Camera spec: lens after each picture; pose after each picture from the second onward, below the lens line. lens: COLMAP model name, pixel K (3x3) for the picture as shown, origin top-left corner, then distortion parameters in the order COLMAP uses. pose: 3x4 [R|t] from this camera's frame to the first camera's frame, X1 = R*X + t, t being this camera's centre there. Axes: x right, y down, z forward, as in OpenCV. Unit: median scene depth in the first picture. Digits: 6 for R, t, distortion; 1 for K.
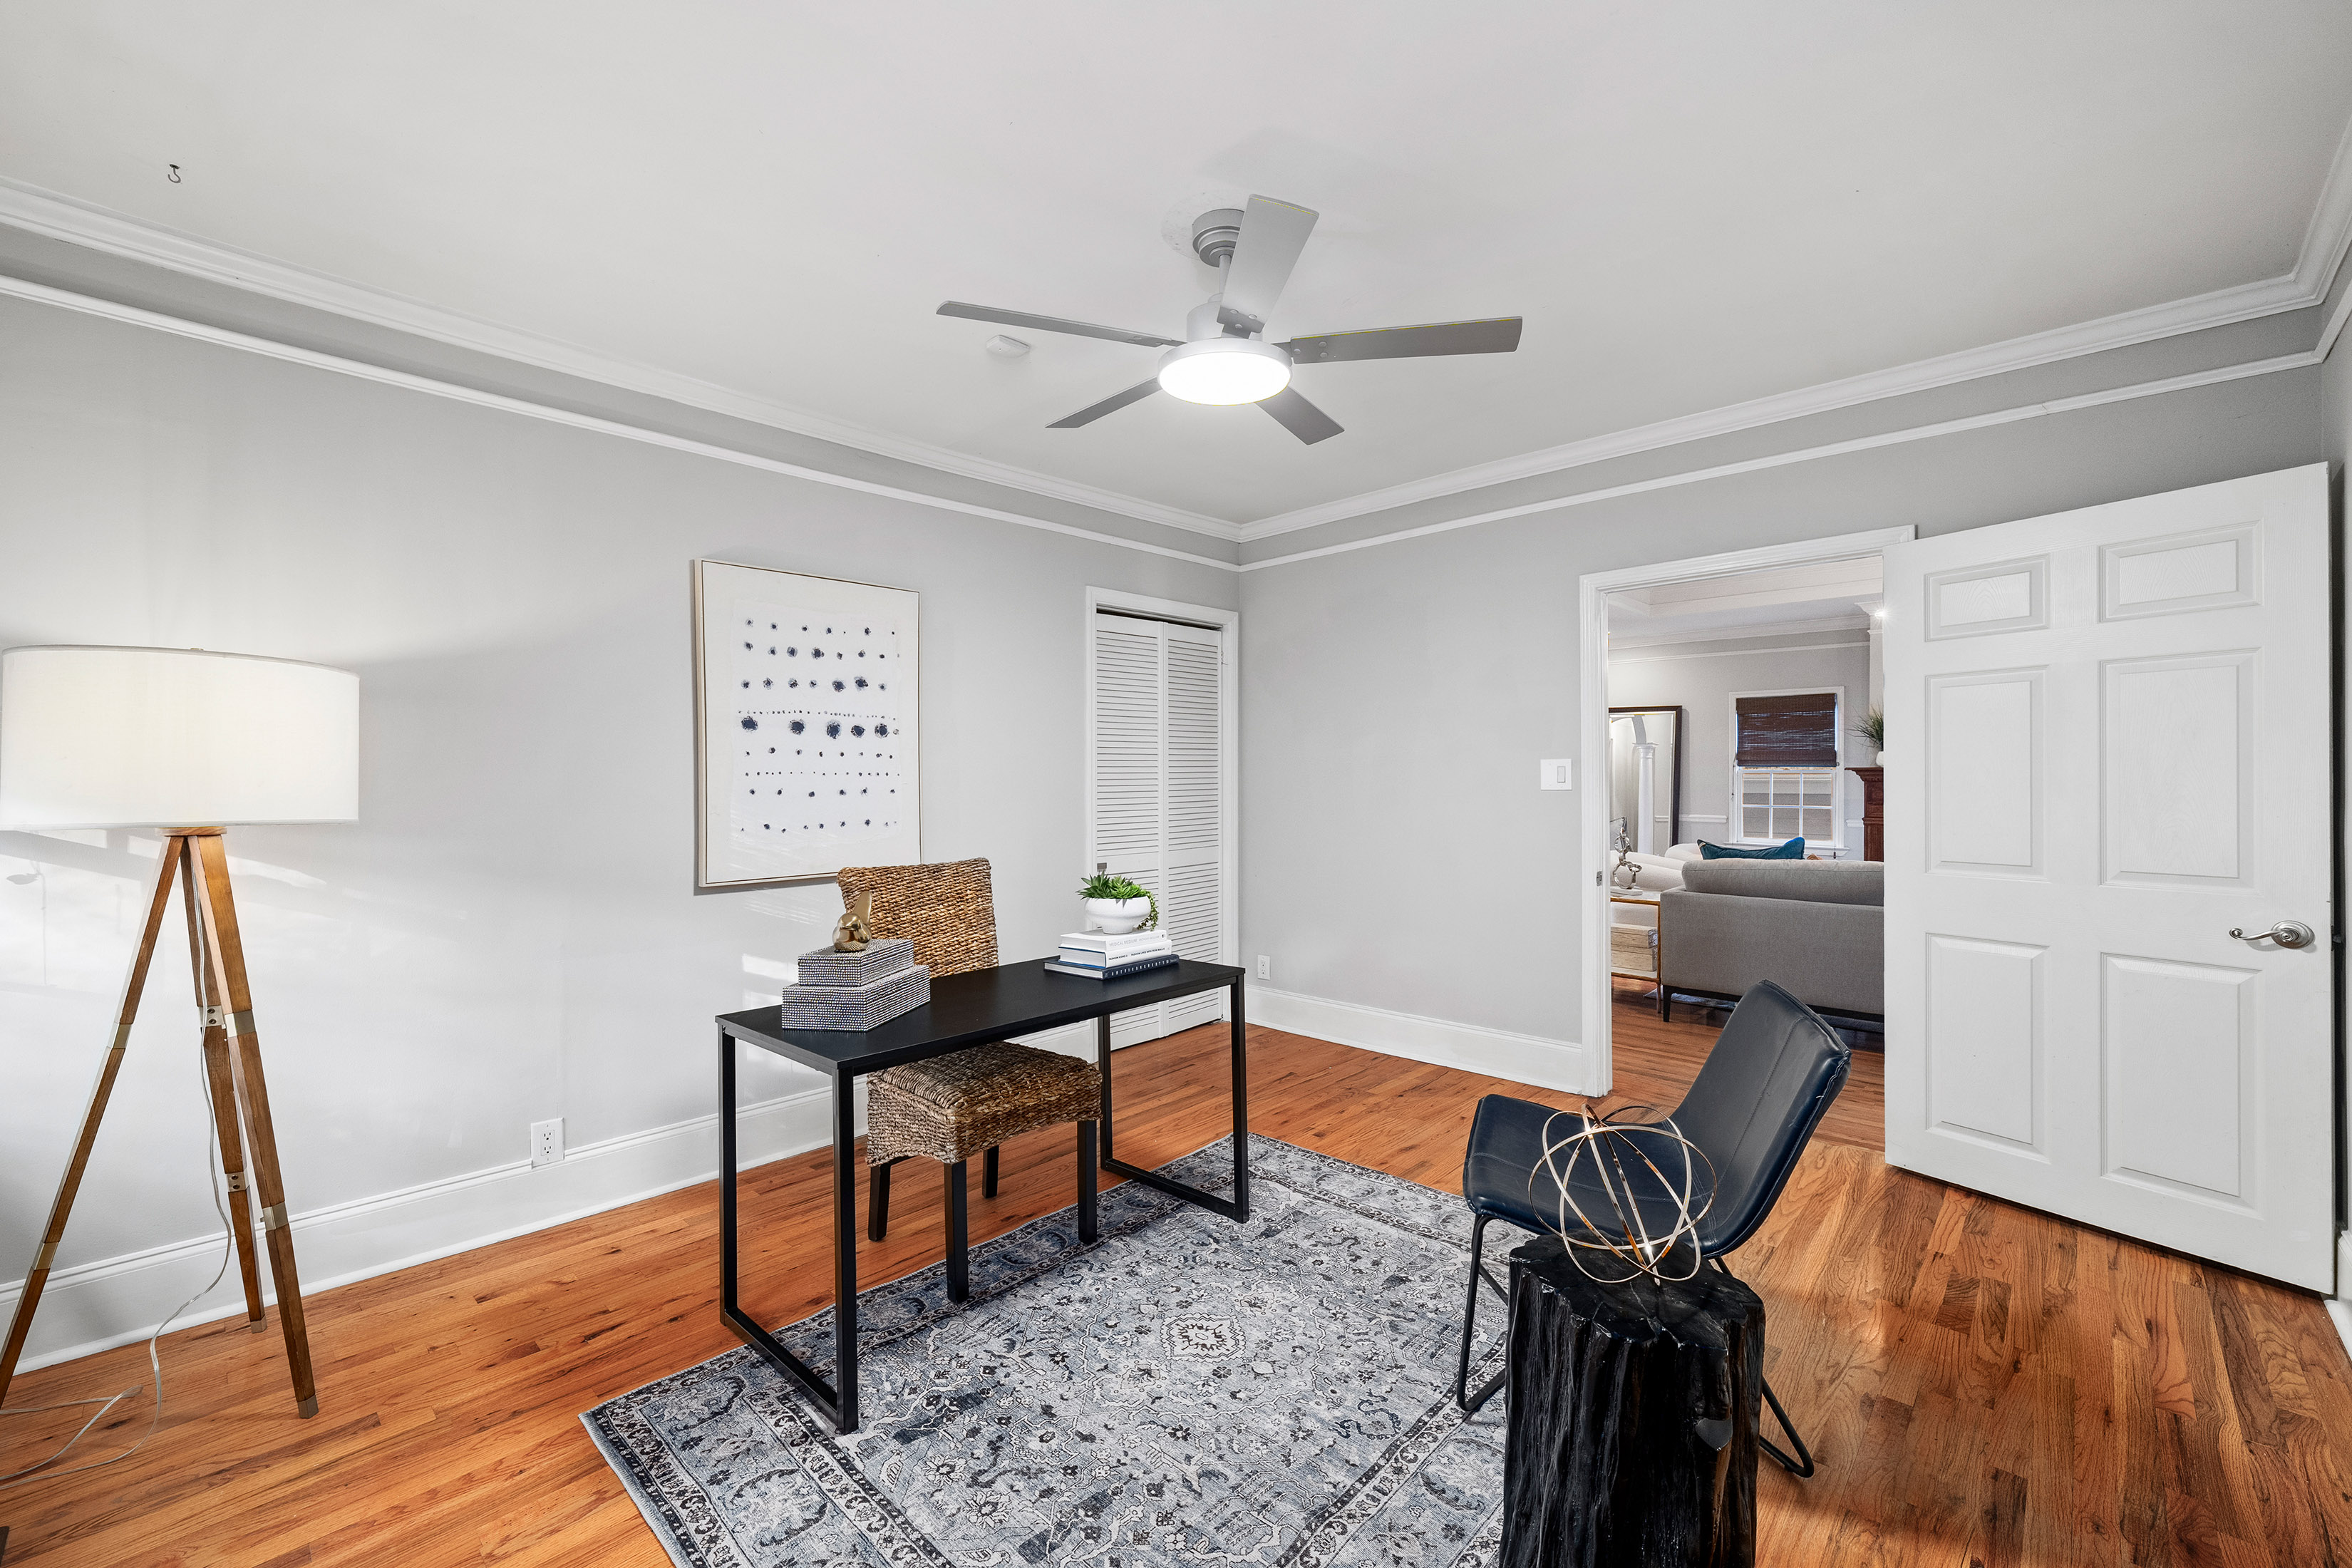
lens RADIAL K [[936.7, 0, 1191.6], [0, 936.7, 783.6], [0, 0, 1]] dist [-0.000931, 0.000189]
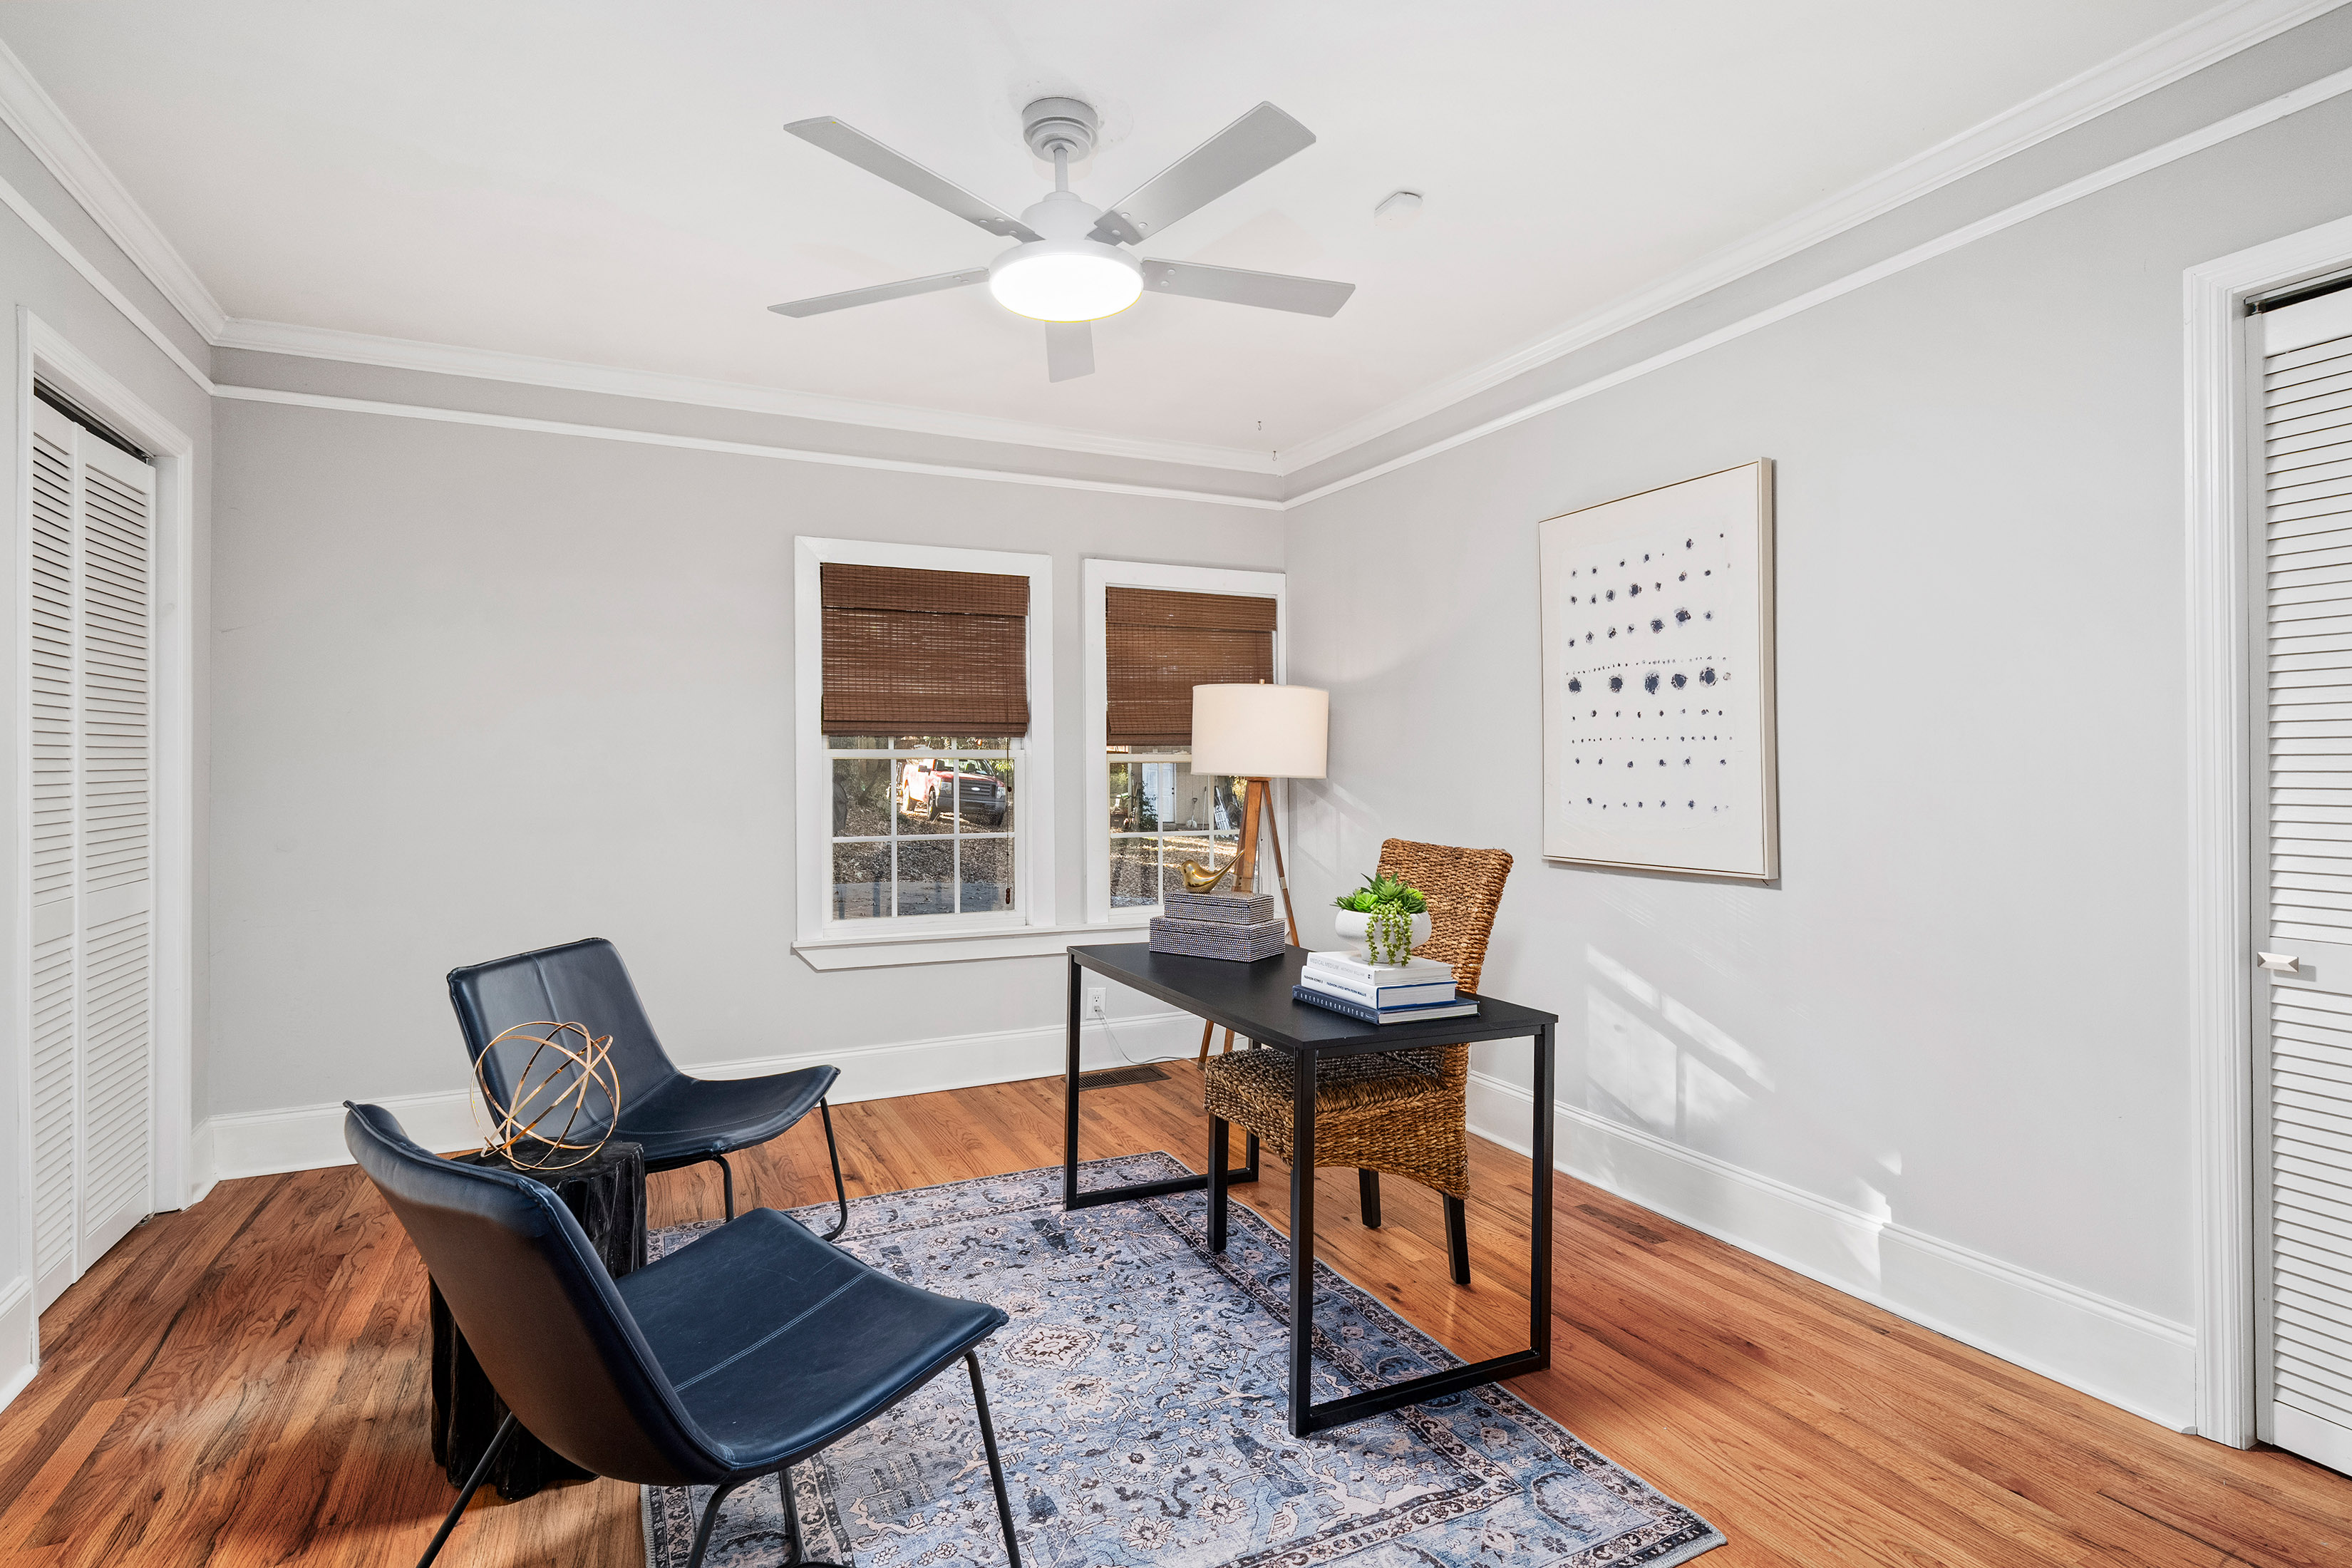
lens RADIAL K [[1167.3, 0, 1187.0], [0, 1167.3, 765.0], [0, 0, 1]] dist [0.003079, -0.000260]
pose [[-0.346152, 0.004487, -0.938168, 0.695999], [-0.003201, 0.999977, 0.005963, 0.006991], [0.938173, 0.005067, -0.346130, 1.014409]]
